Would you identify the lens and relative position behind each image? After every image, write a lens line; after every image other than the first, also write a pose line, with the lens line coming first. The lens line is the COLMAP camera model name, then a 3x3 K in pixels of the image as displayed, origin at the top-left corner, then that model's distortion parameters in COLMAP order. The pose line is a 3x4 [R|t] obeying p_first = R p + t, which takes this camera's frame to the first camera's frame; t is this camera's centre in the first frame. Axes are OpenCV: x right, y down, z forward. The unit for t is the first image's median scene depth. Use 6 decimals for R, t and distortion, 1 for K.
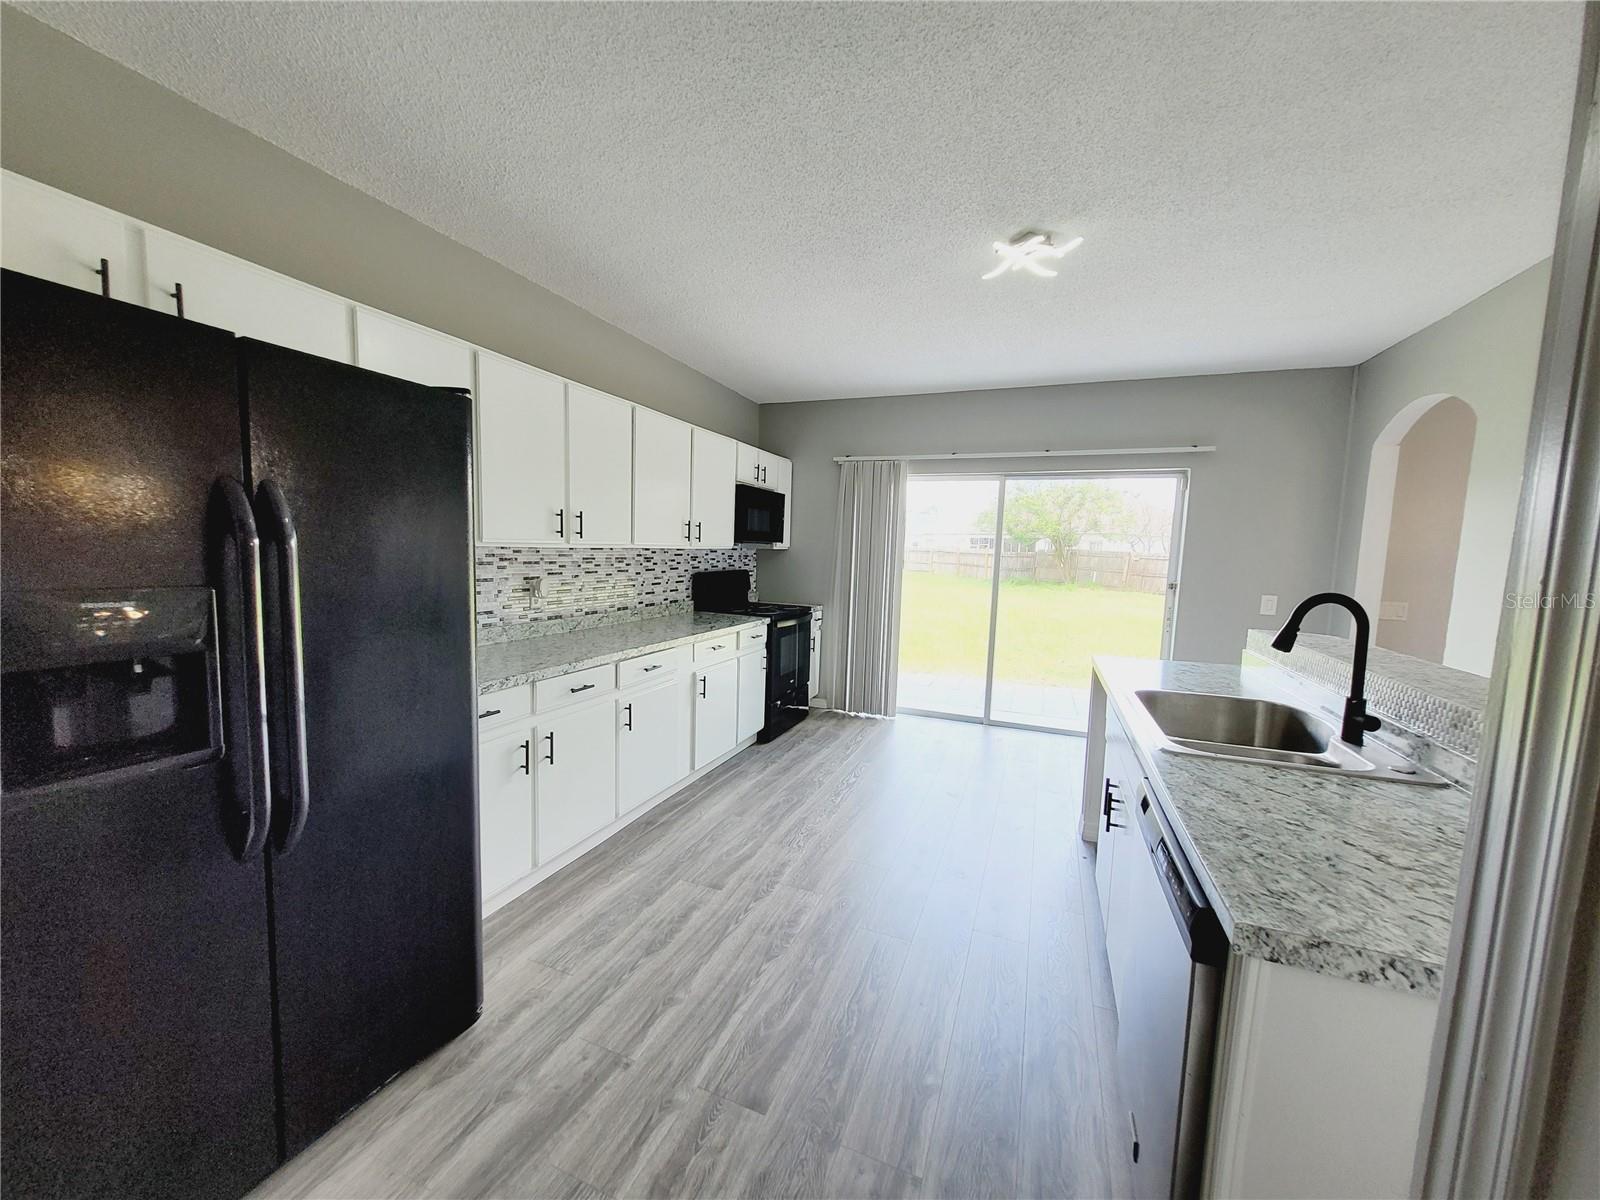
lens RADIAL K [[622.1, 0, 777.9], [0, 622.1, 608.3], [0, 0, 1]] dist [-0.002117, -0.000641]
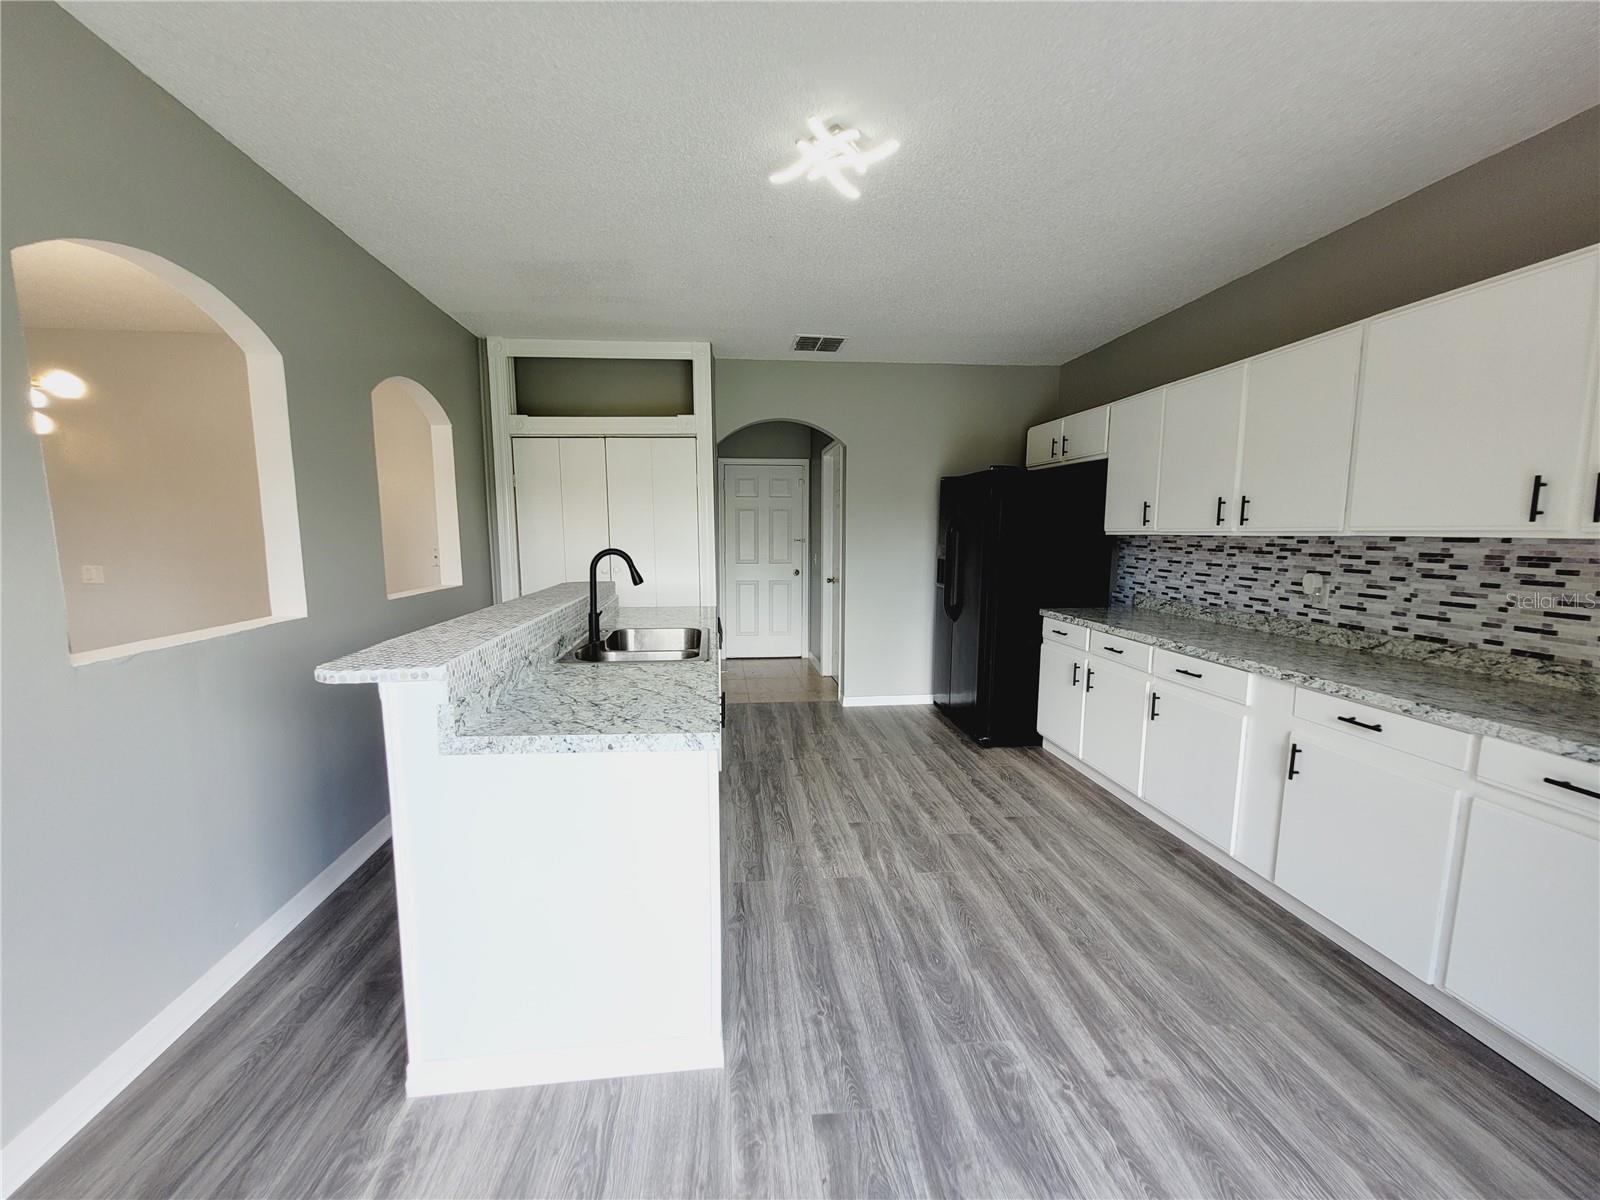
lens RADIAL K [[622.1, 0, 777.9], [0, 622.1, 608.3], [0, 0, 1]] dist [-0.002117, -0.000641]
pose [[-0.880376, 0.032971, -0.473130, 0.639036], [-0.069312, 0.977926, 0.197121, -0.111259], [0.469185, 0.206334, -0.858657, 1.313932]]
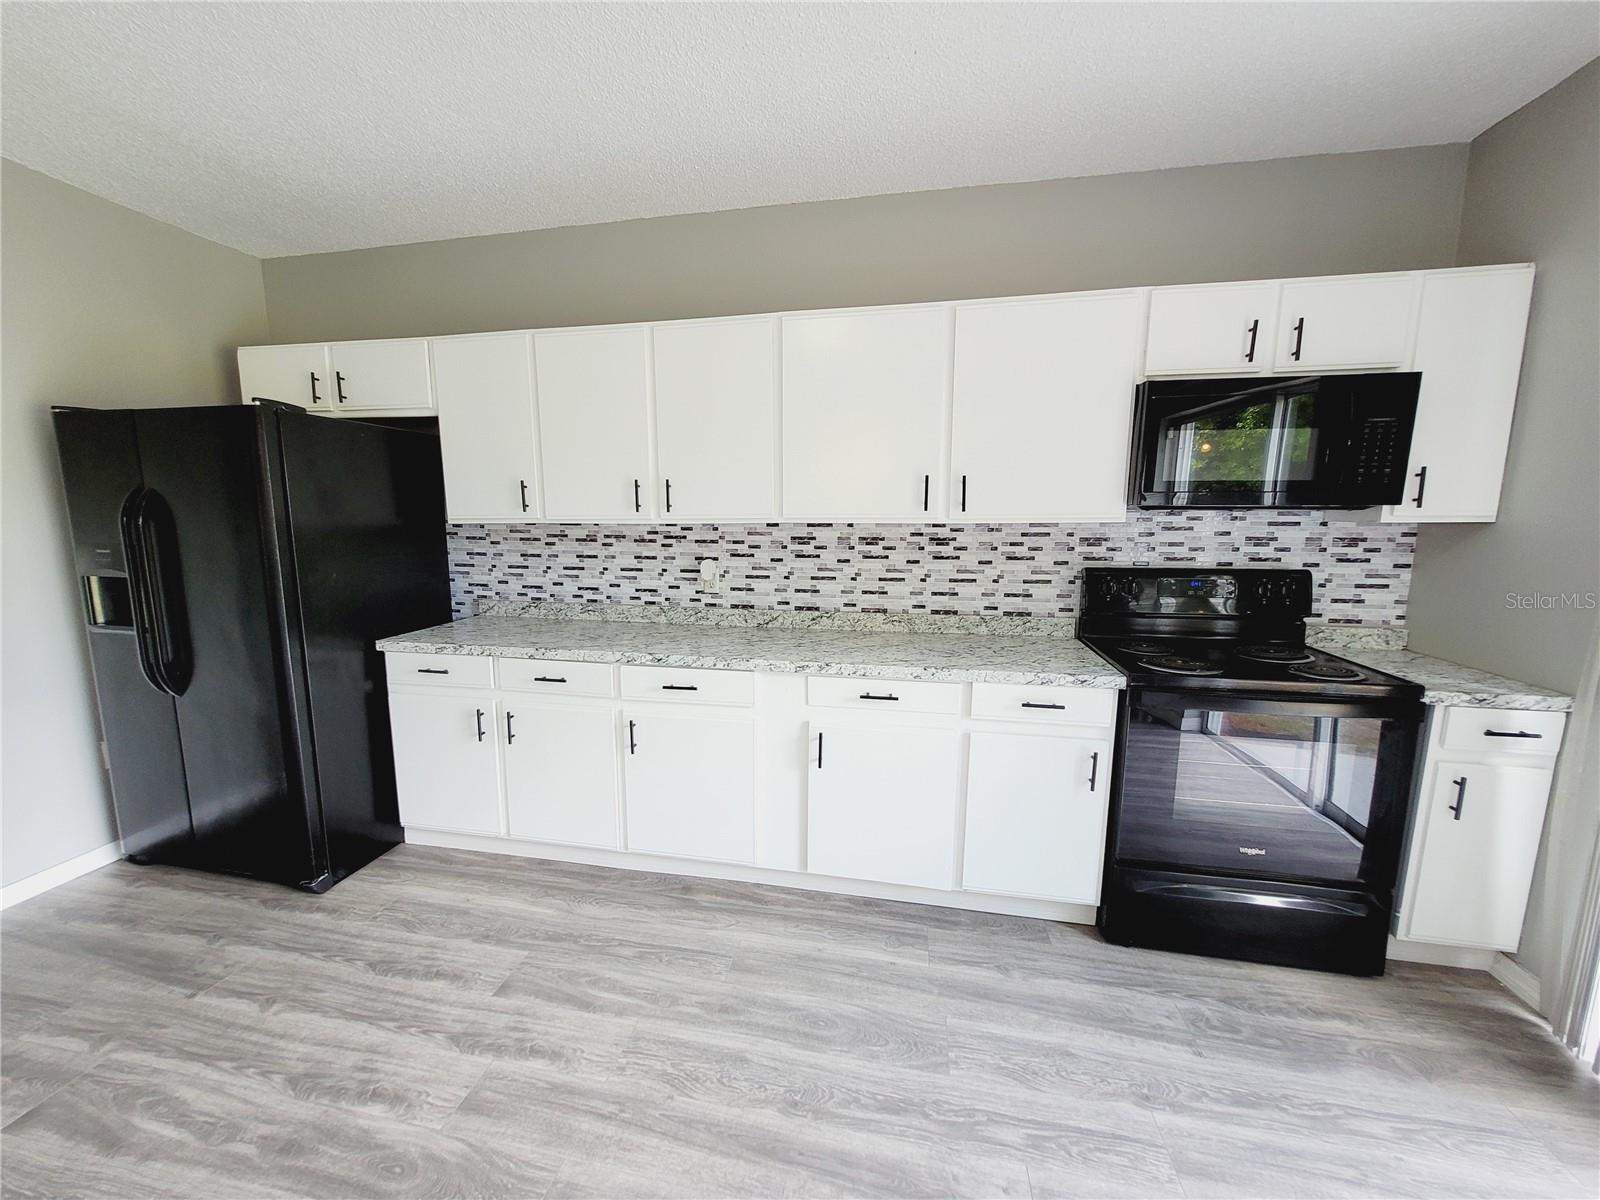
lens RADIAL K [[622.1, 0, 777.9], [0, 622.1, 608.3], [0, 0, 1]] dist [-0.002117, -0.000641]
pose [[0.199402, 0.119048, -0.972660, 0.471150], [-0.090557, 0.990584, 0.102677, -0.073965], [0.975725, 0.067607, 0.208305, 0.861447]]
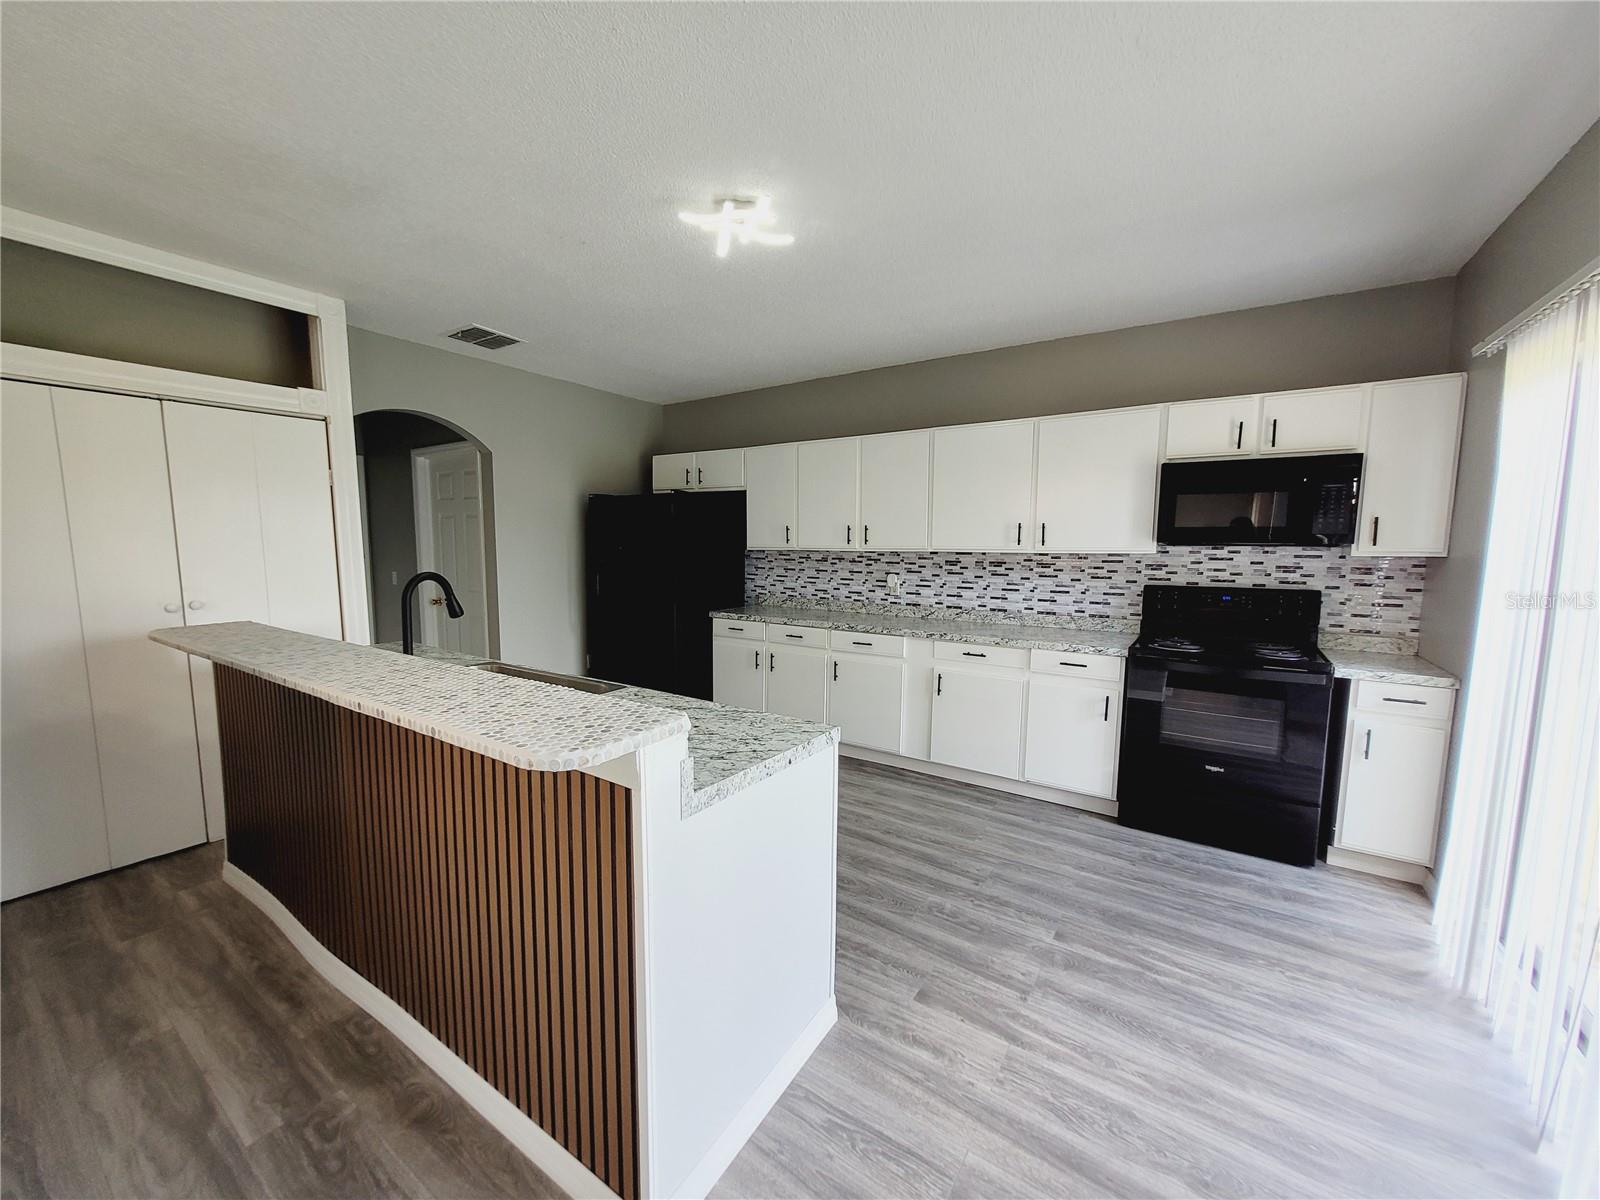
lens RADIAL K [[622.1, 0, 777.9], [0, 622.1, 608.3], [0, 0, 1]] dist [-0.002117, -0.000641]
pose [[-0.199709, 0.074641, -0.977008, 0.982571], [-0.107944, 0.989350, 0.097648, -0.075386], [0.973891, 0.124964, -0.189525, 0.961528]]
